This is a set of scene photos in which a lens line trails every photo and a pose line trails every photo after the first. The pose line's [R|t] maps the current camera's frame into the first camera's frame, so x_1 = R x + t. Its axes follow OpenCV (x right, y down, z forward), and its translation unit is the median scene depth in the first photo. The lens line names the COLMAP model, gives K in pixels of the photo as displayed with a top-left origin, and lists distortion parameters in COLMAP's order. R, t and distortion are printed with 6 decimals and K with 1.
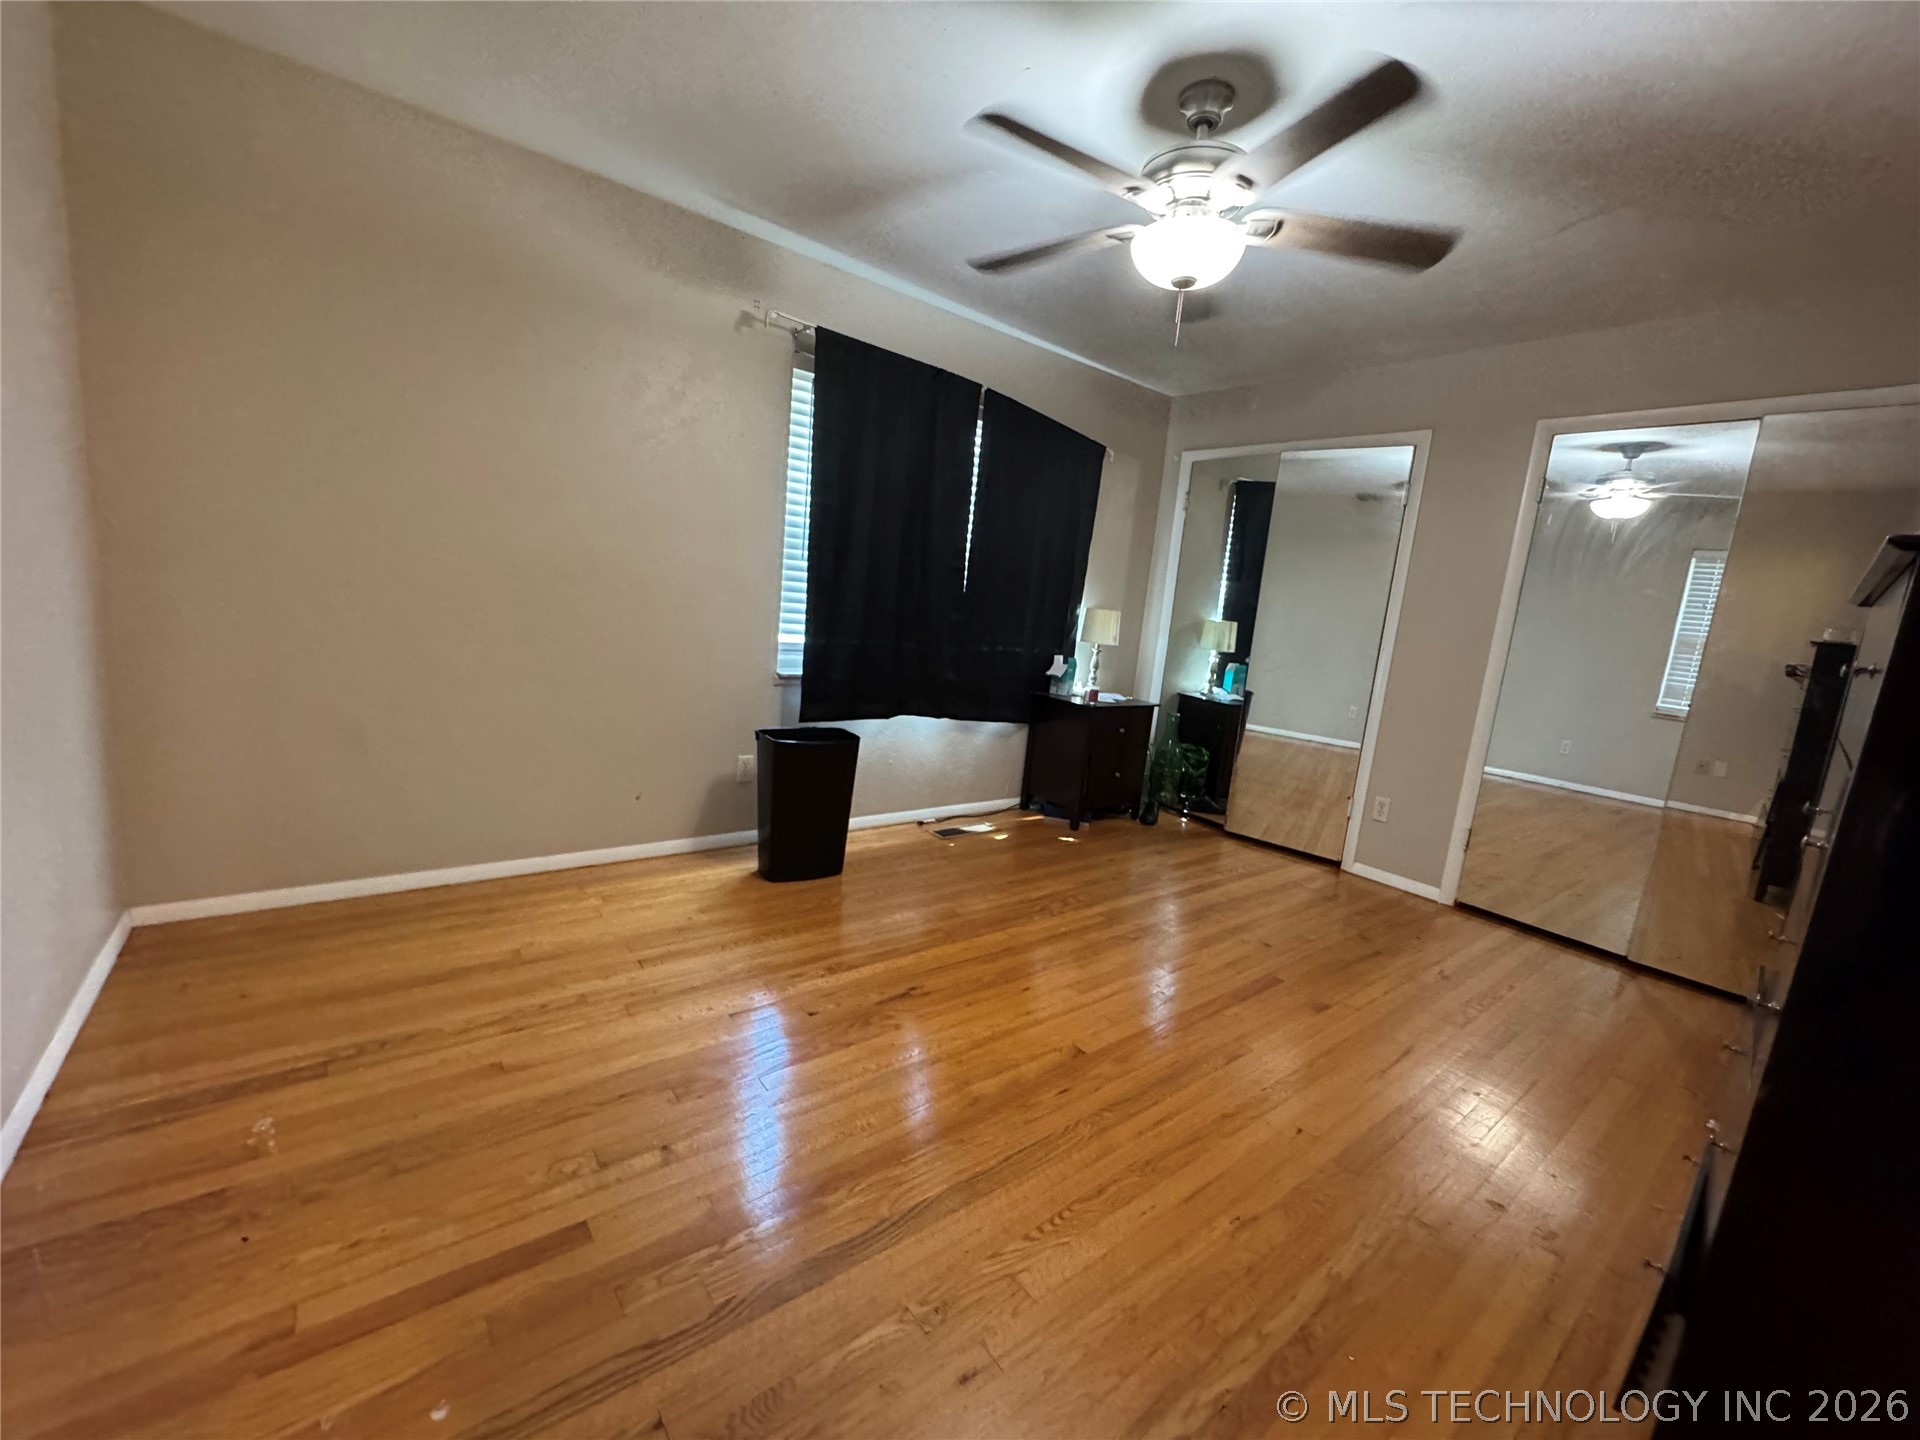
lens RADIAL K [[765.0, 0, 962.2], [0, 765.0, 713.8], [0, 0, 1]] dist [-0.005809, 0.001108]
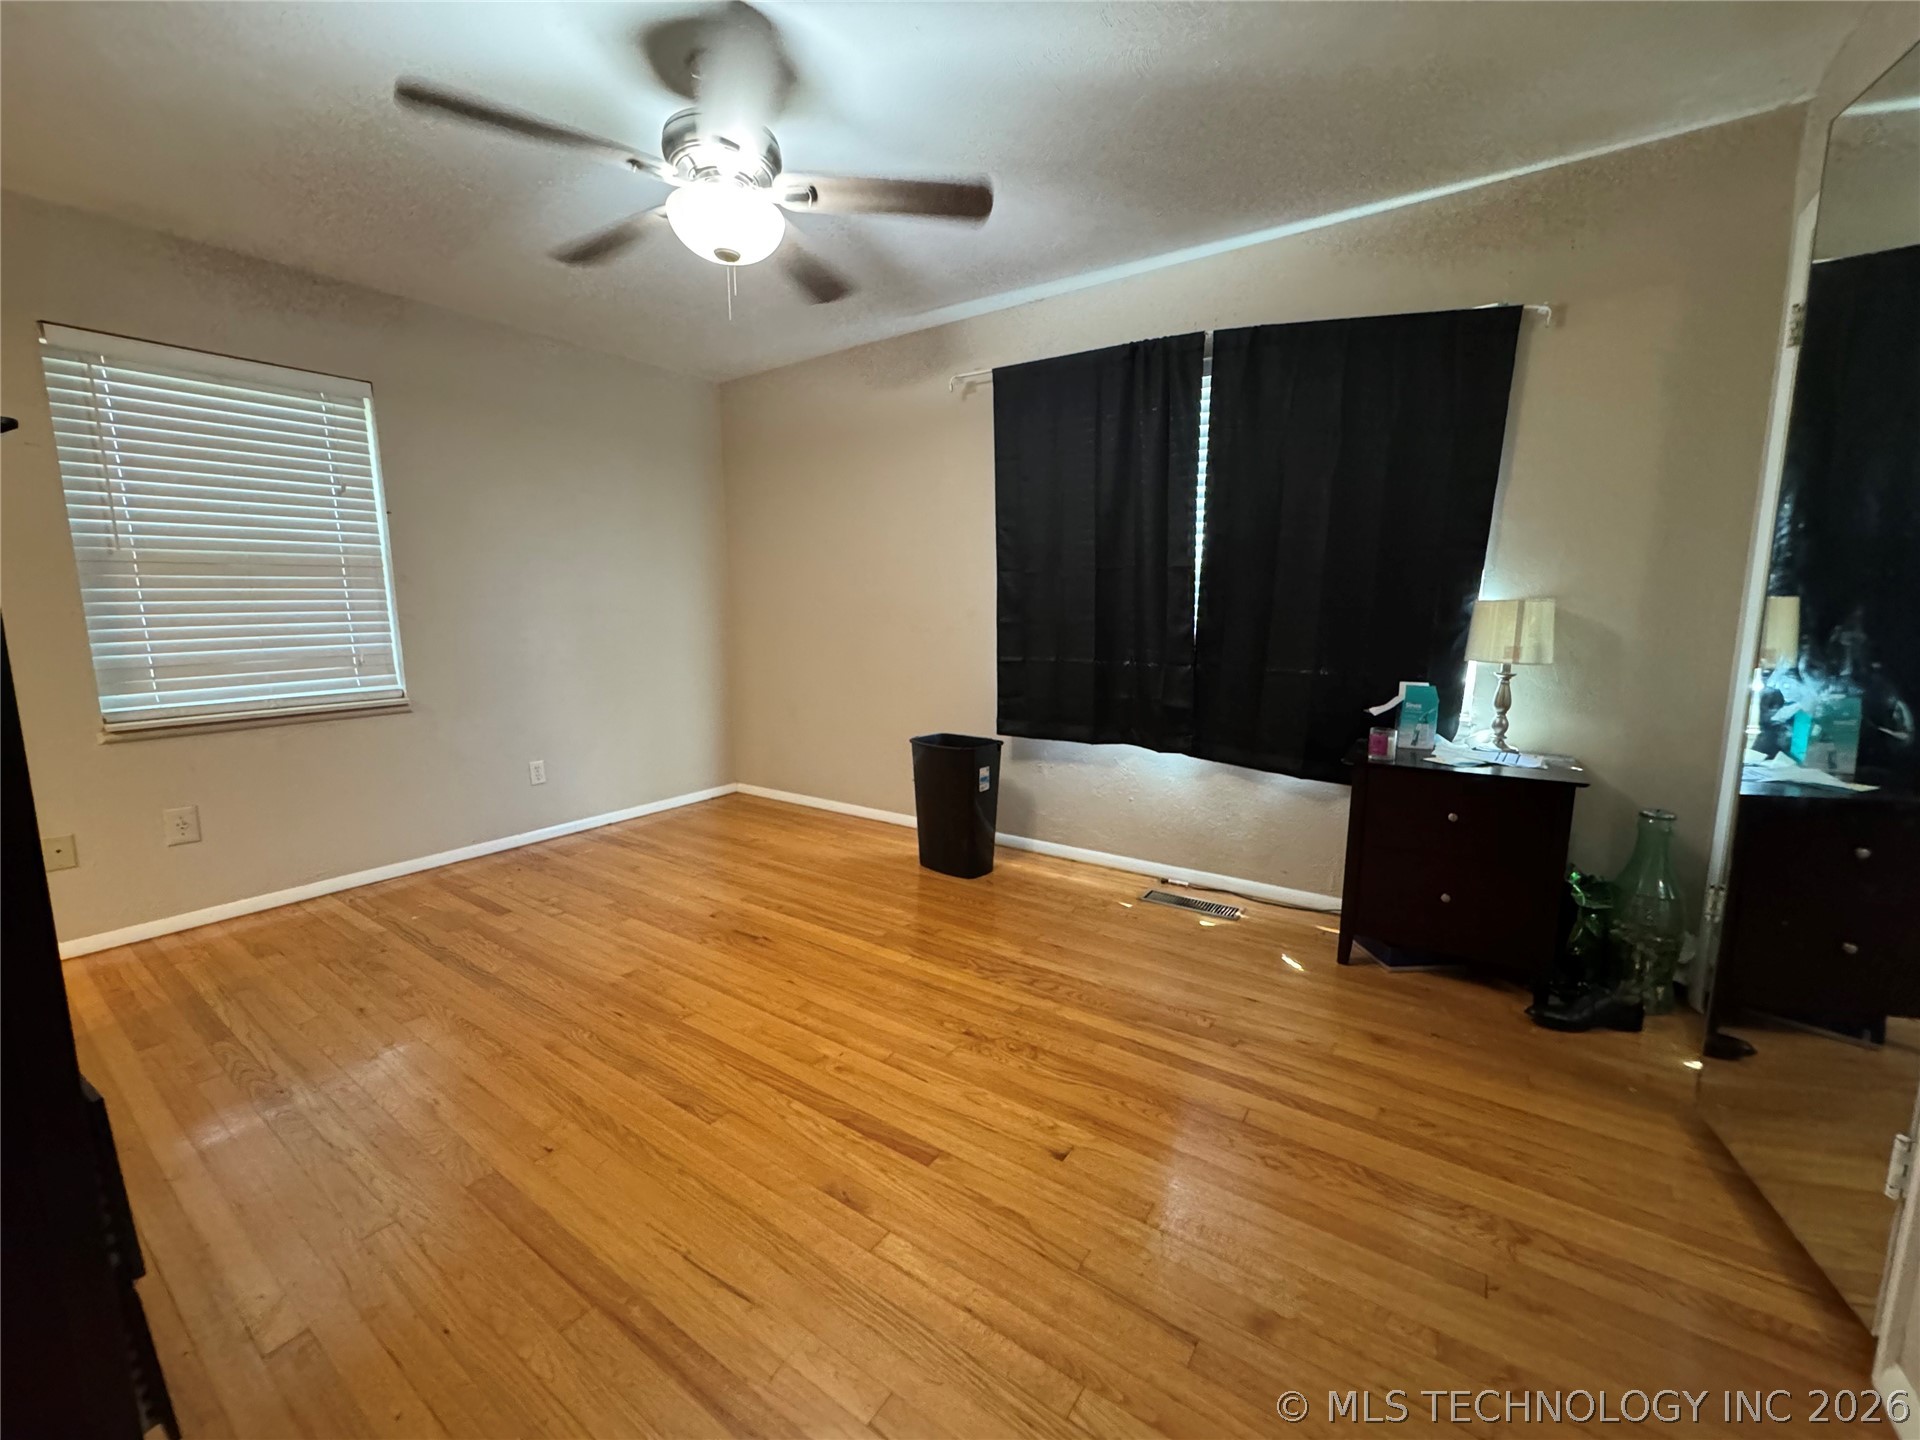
lens RADIAL K [[765.0, 0, 960.2], [0, 765.0, 718.4], [0, 0, 1]] dist [-0.005809, 0.001108]
pose [[0.292378, 0.042977, -0.955337, 0.715659], [-0.120817, 0.992645, 0.007680, -0.011875], [0.948640, 0.113175, 0.295420, 0.572754]]
